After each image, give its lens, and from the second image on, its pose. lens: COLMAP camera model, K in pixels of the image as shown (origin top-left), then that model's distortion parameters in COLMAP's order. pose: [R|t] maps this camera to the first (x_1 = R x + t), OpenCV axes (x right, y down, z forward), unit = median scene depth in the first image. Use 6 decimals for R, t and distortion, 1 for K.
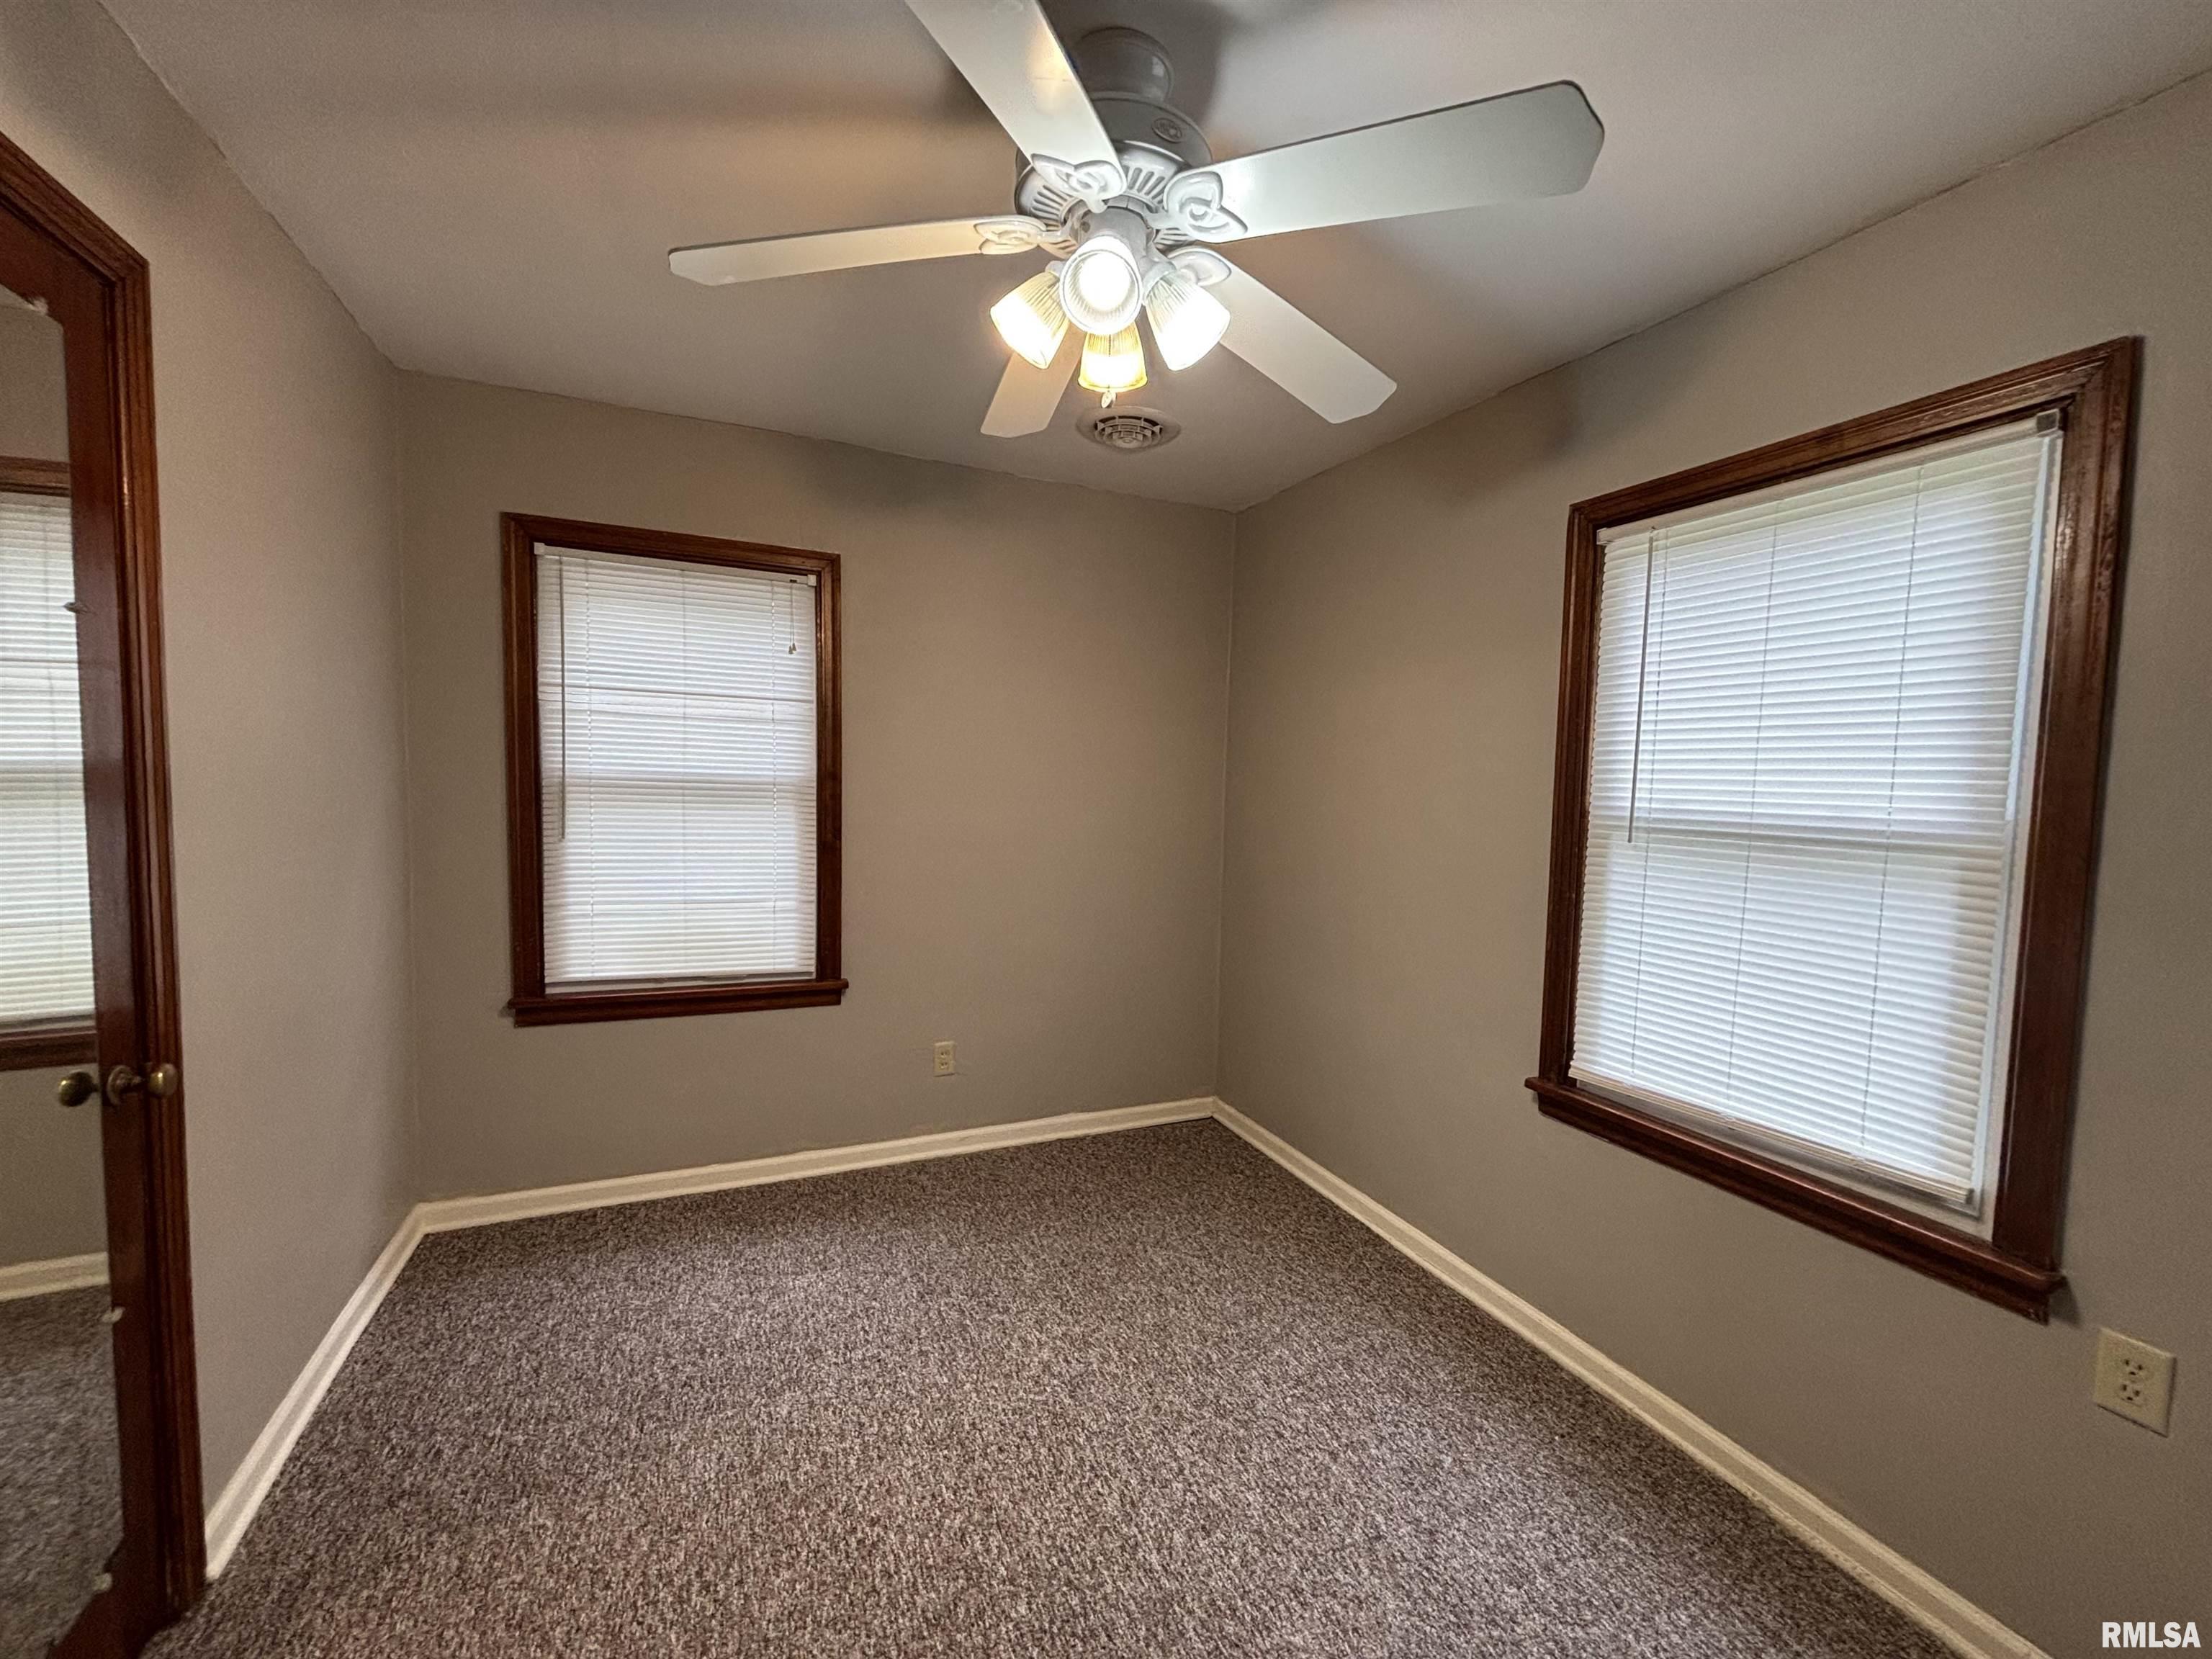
lens RADIAL K [[894.7, 0, 1103.9], [0, 894.7, 823.9], [0, 0, 1]] dist [-0.003640, -0.000110]
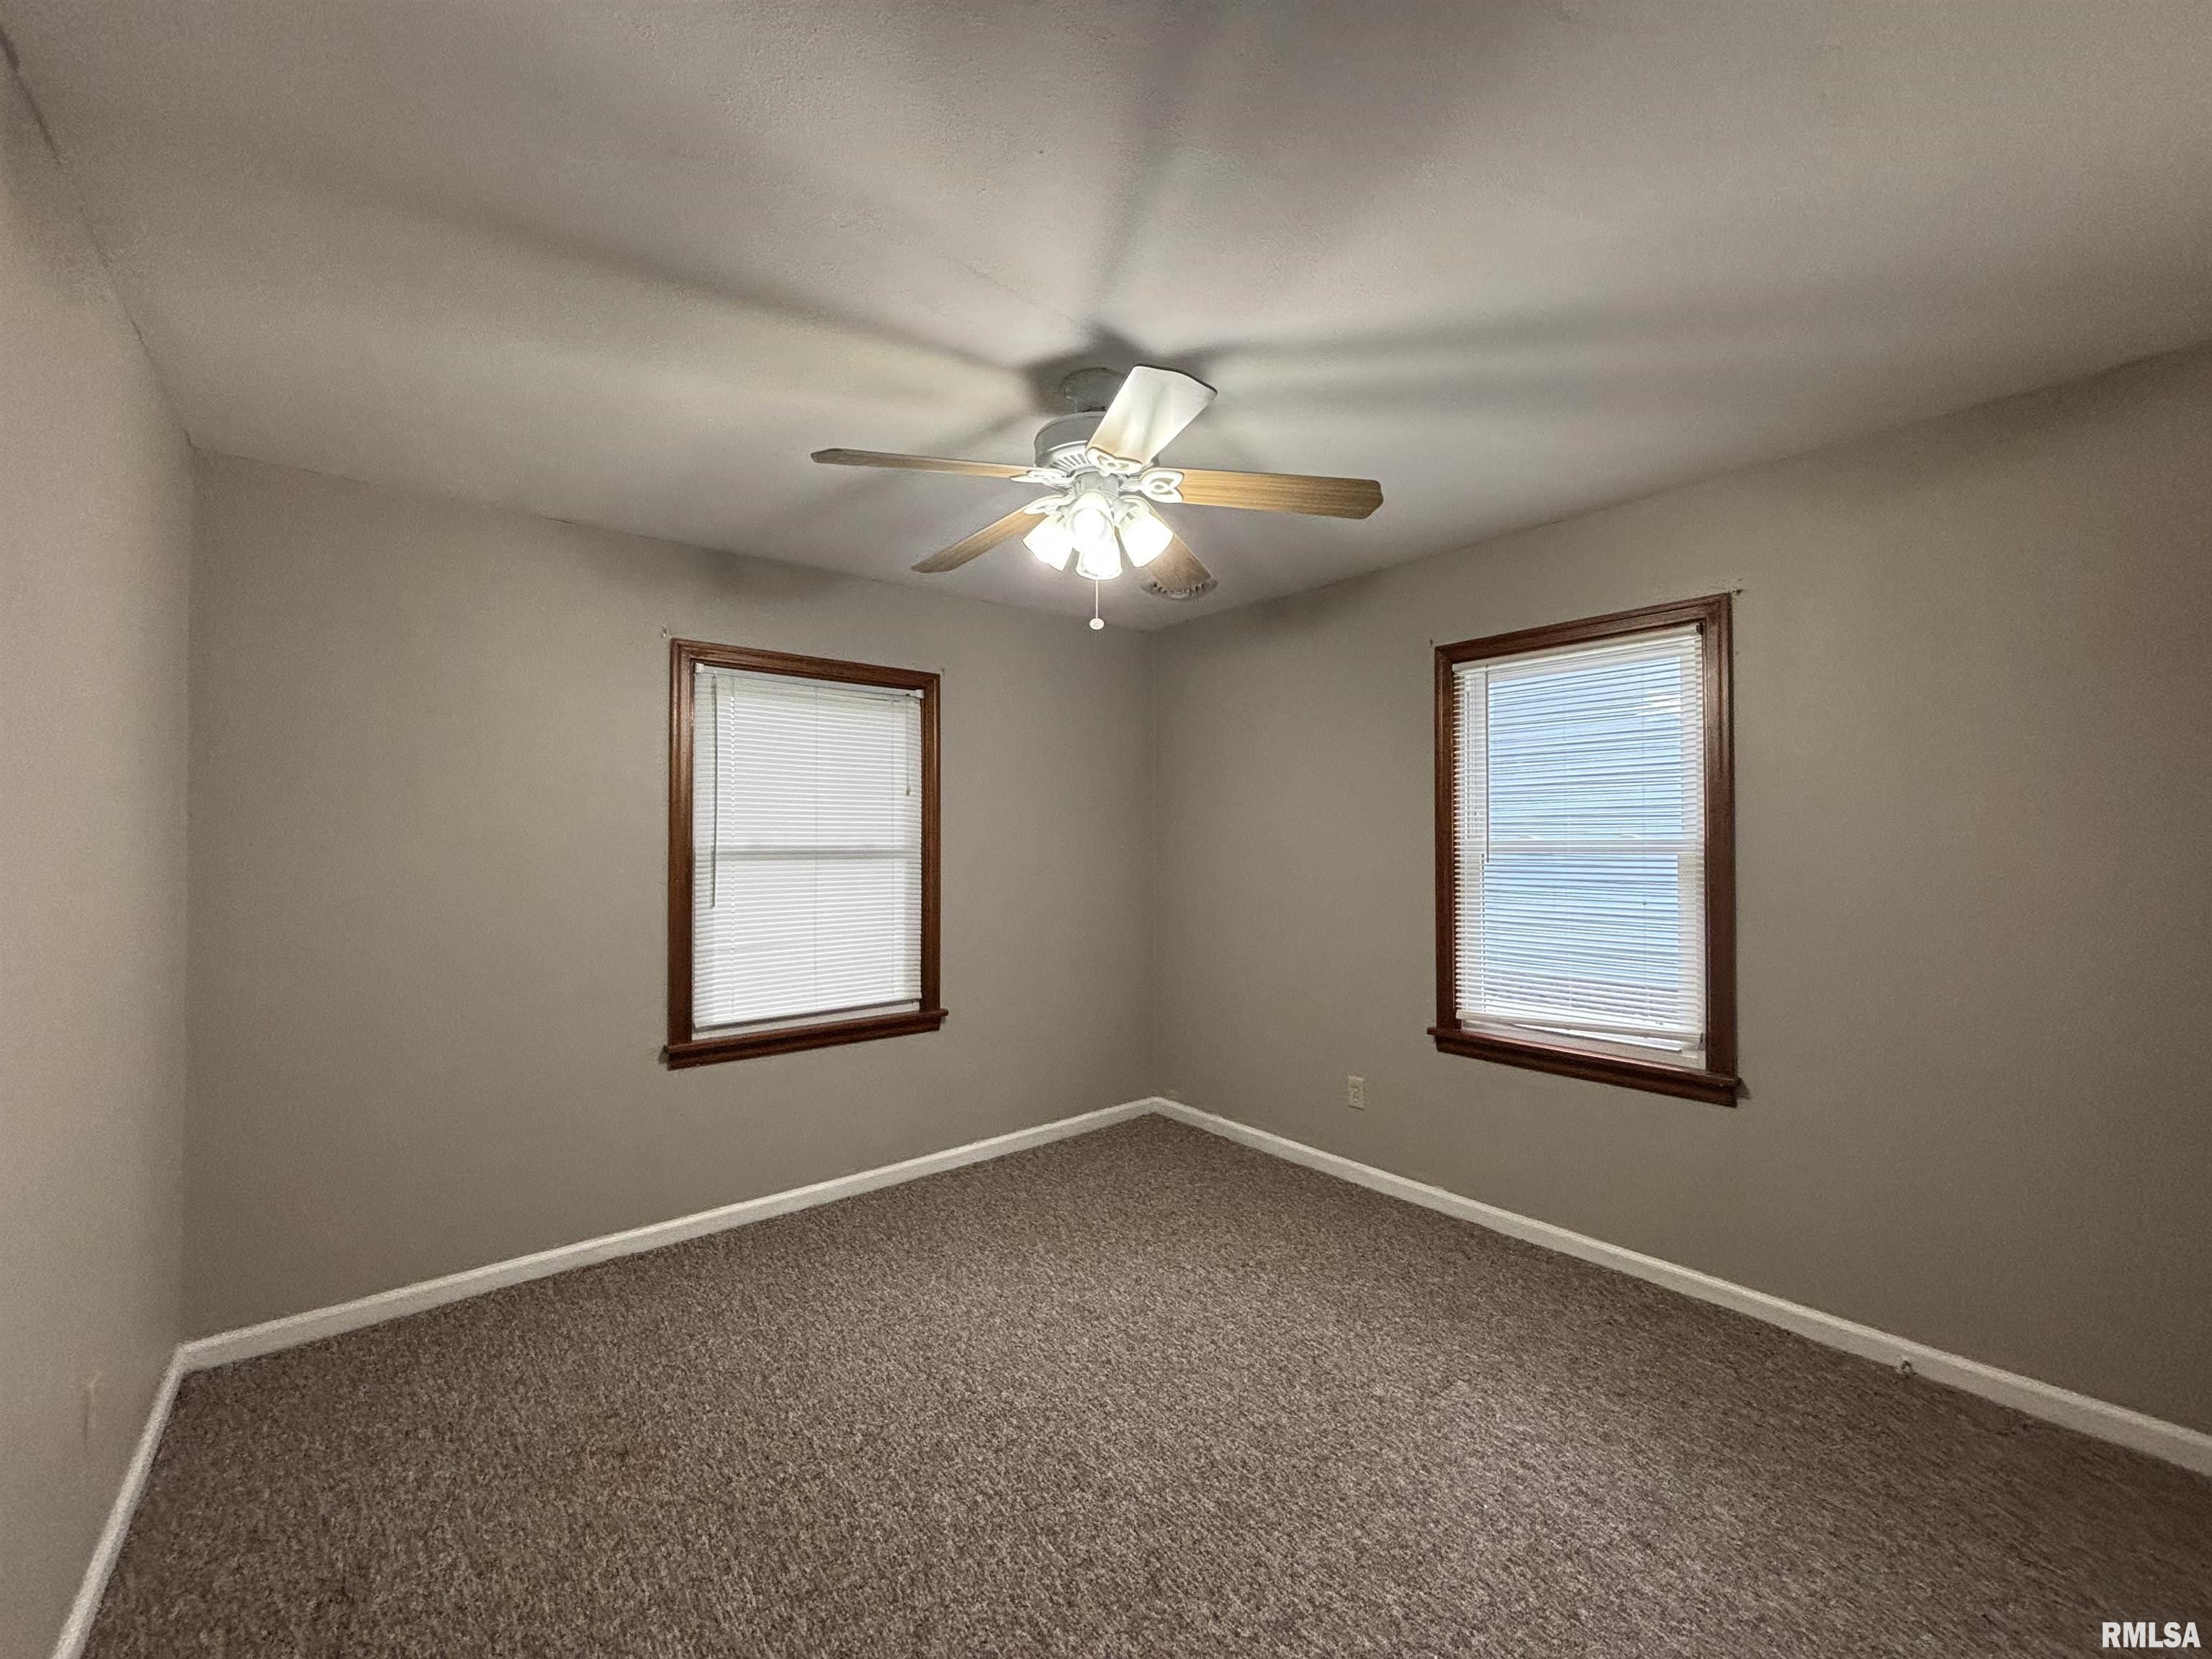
lens RADIAL K [[894.7, 0, 1106.4], [0, 894.7, 838.0], [0, 0, 1]] dist [-0.003640, -0.000110]
pose [[0.964290, -0.043120, 0.261316, -0.409750], [0.056422, 0.997454, -0.043613, 0.007402], [-0.258770, 0.056799, 0.964267, -0.300402]]
